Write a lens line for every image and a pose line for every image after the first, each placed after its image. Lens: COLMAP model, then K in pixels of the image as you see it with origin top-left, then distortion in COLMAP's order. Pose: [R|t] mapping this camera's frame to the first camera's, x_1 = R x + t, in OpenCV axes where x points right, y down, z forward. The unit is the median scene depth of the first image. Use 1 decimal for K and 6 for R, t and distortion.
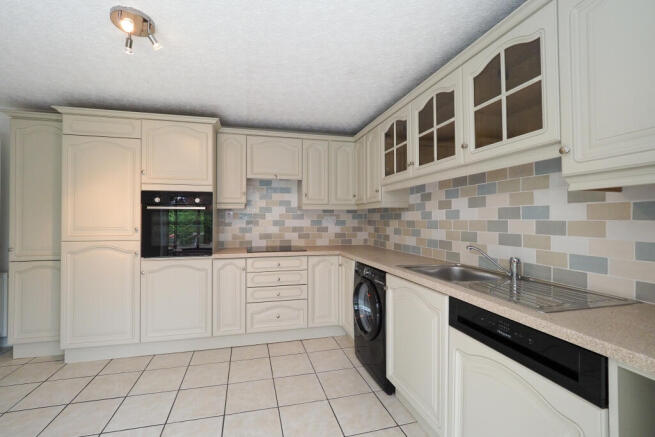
lens RADIAL K [[274.8, 0, 326.8], [0, 274.8, 216.2], [0, 0, 1]] dist [-0.013151, 0.000450]
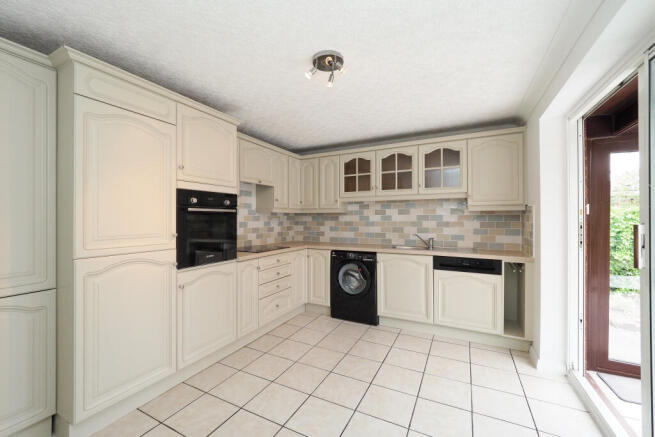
lens RADIAL K [[274.8, 0, 309.0], [0, 274.8, 218.4], [0, 0, 1]] dist [-0.013151, 0.000450]
pose [[0.673367, -0.001846, 0.739306, -1.014416], [-0.006484, 0.999944, 0.008402, -0.012247], [-0.739280, -0.010451, 0.673318, 0.142120]]
